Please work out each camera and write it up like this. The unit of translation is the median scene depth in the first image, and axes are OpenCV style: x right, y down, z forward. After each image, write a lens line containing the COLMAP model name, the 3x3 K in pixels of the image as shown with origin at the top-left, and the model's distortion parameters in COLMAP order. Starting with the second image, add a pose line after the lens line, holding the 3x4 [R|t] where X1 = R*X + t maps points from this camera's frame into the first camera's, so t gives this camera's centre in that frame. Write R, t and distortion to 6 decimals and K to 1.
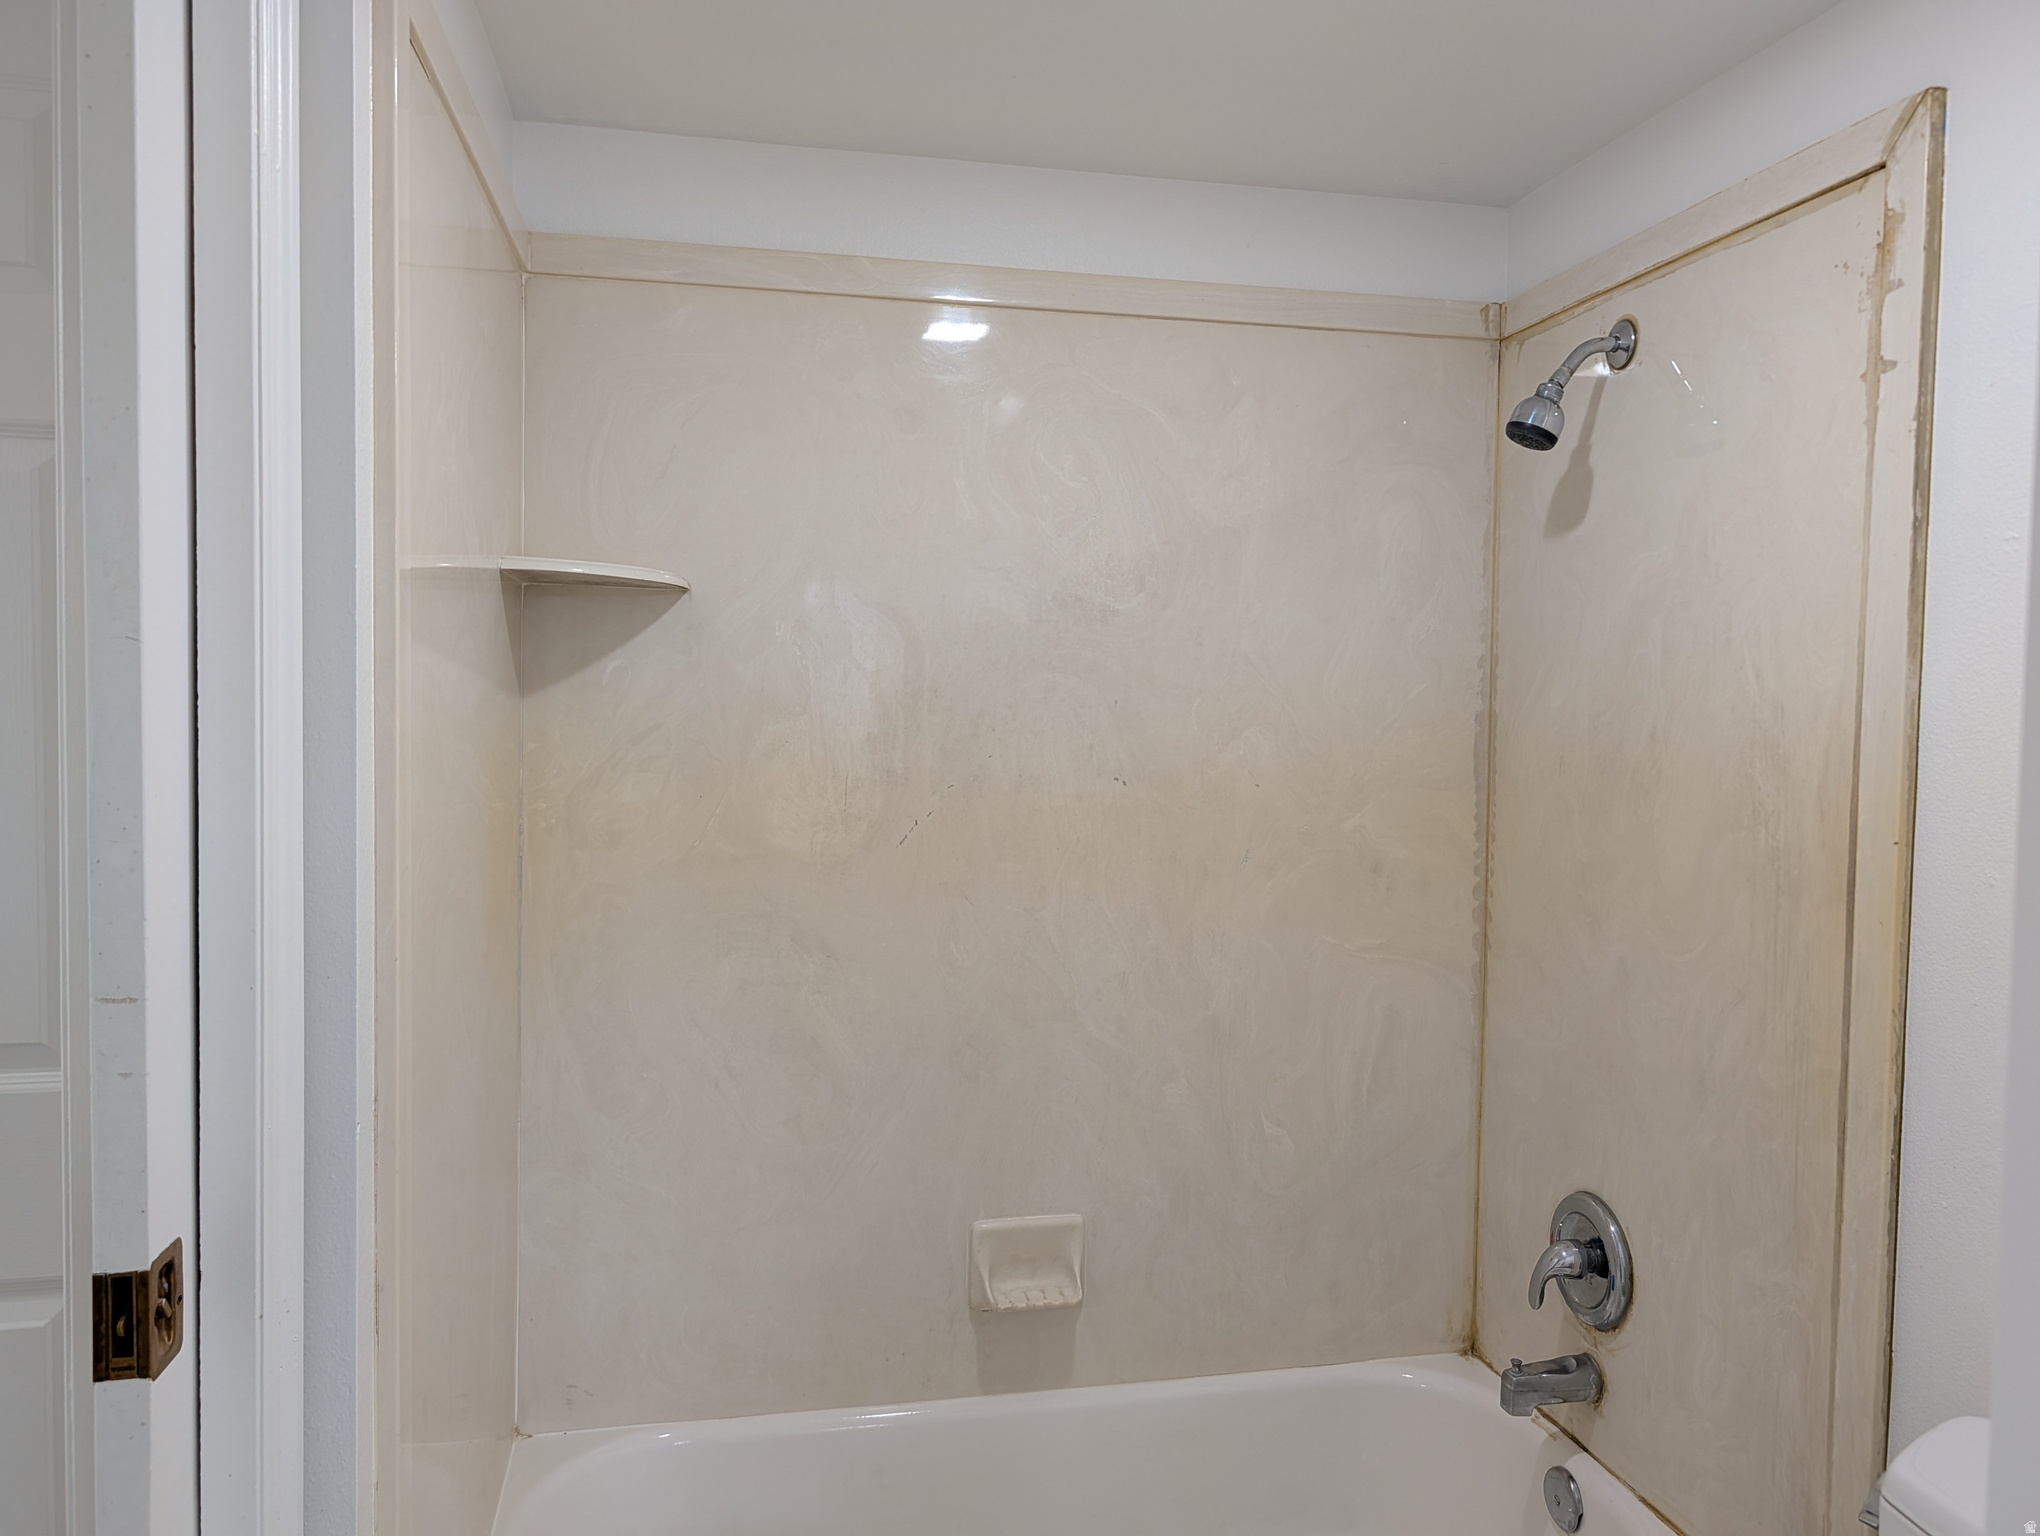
lens RADIAL K [[1468.2, 0, 1018.0], [0, 1468.2, 754.5], [0, 0, 1]] dist [0.017840, -0.017900]
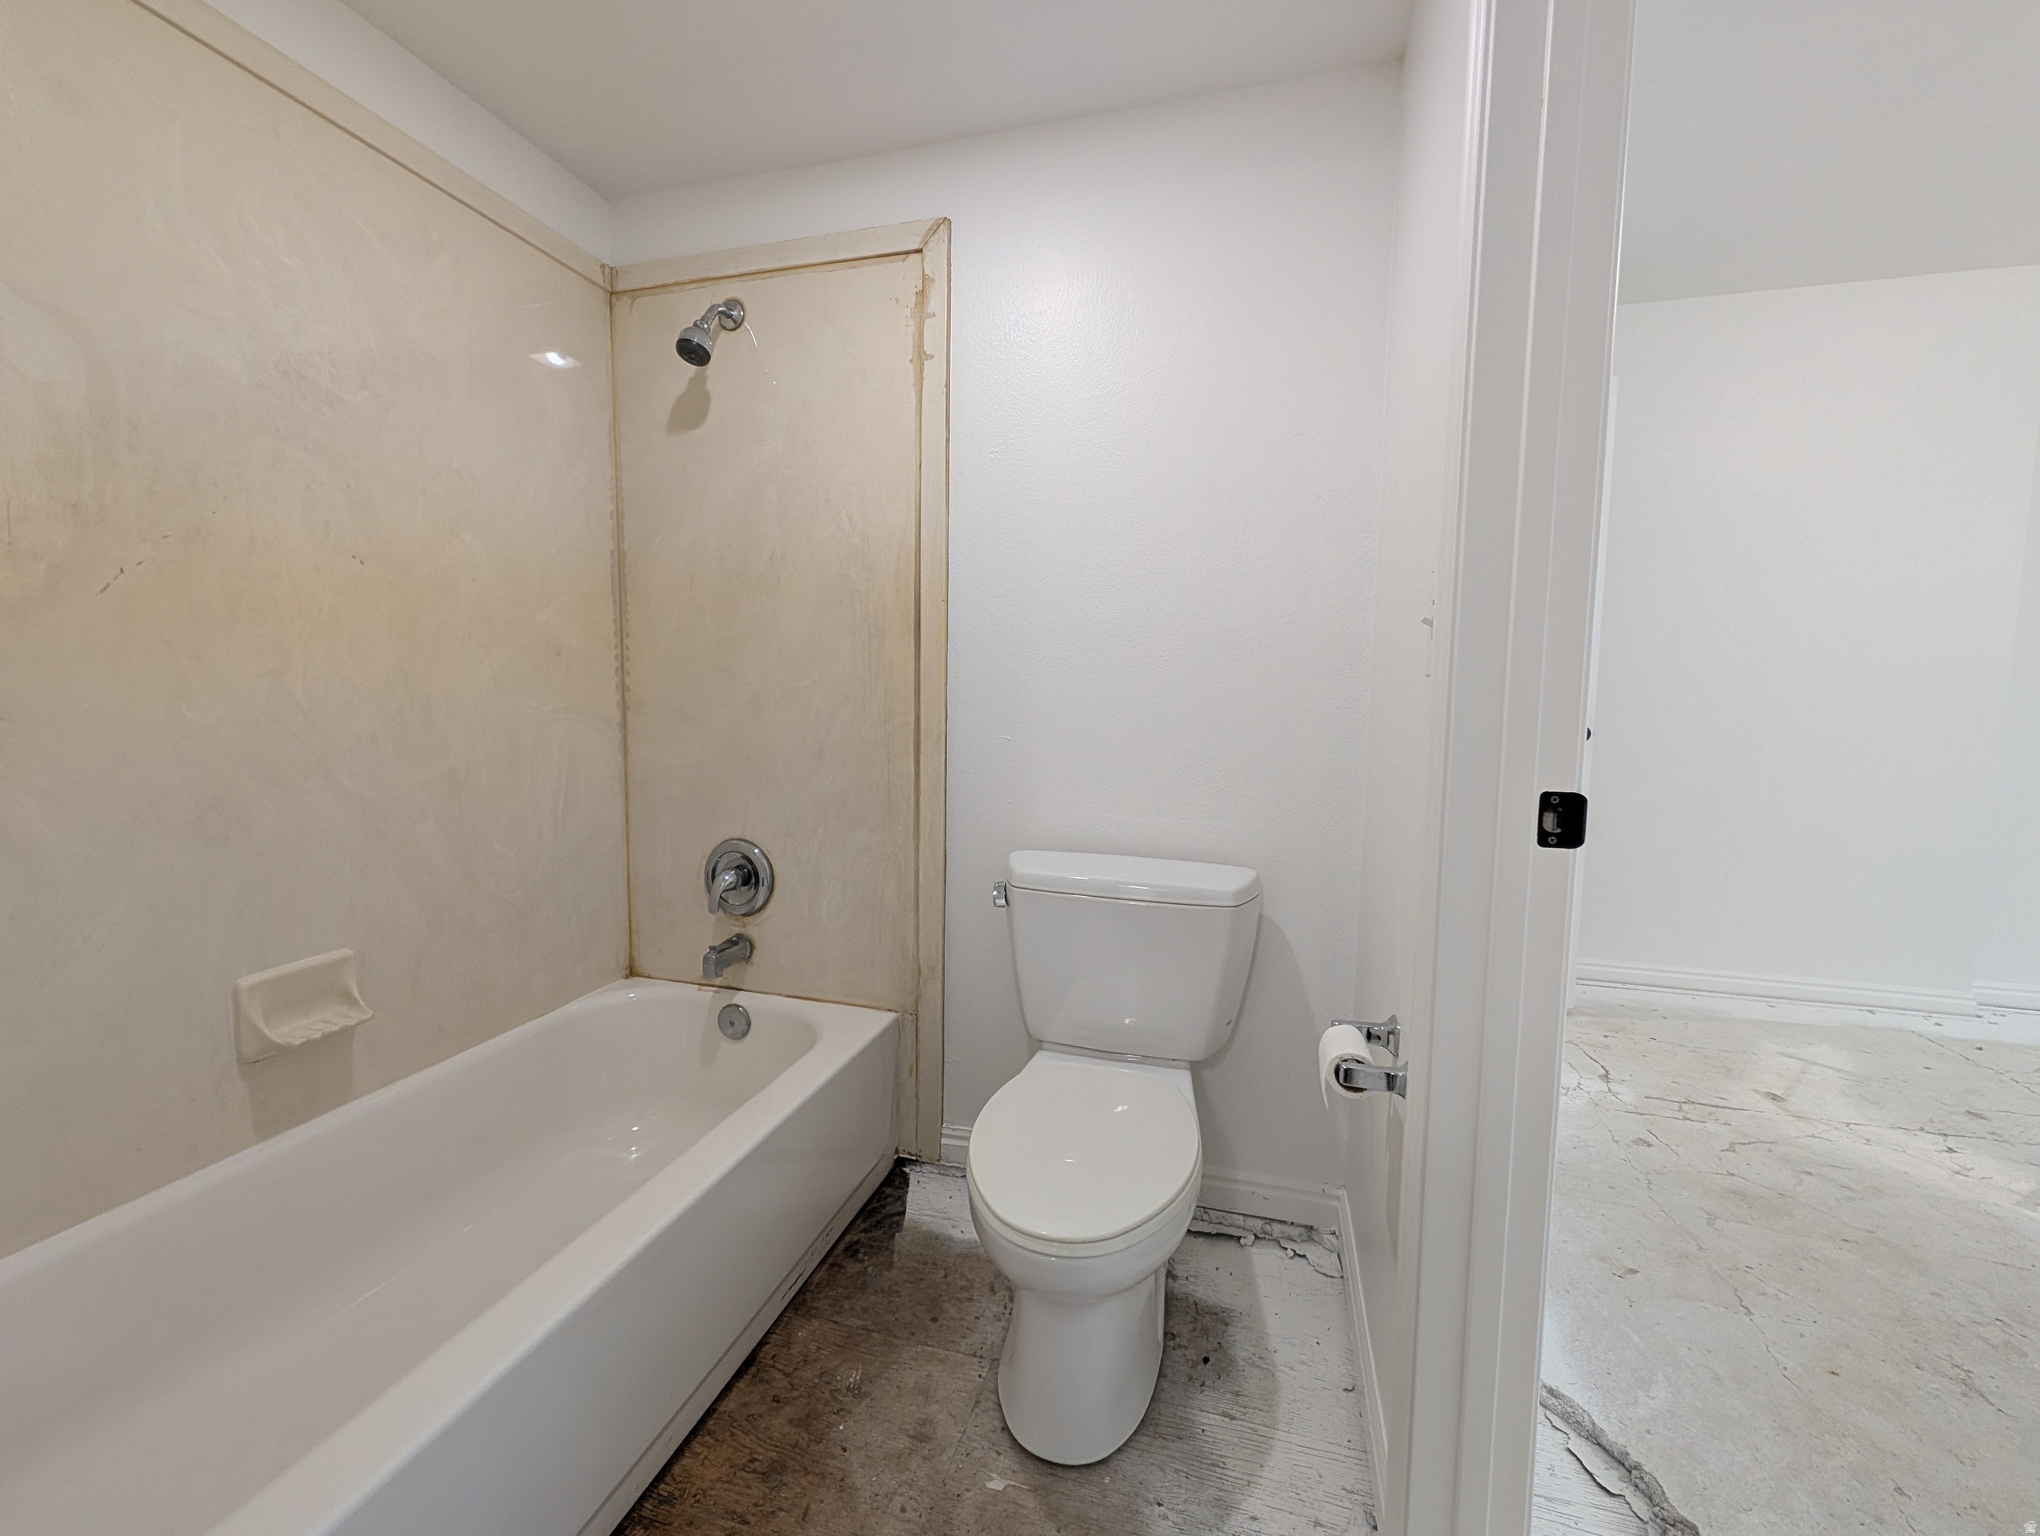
lens RADIAL K [[842.6, 0, 1030.3], [0, 842.6, 761.0], [0, 0, 1]] dist [-0.000820, 0.000732]
pose [[0.462506, -0.082888, 0.882733, -0.287613], [0.024099, 0.996428, 0.080937, 0.139198], [-0.886288, -0.016161, 0.462852, 0.260661]]
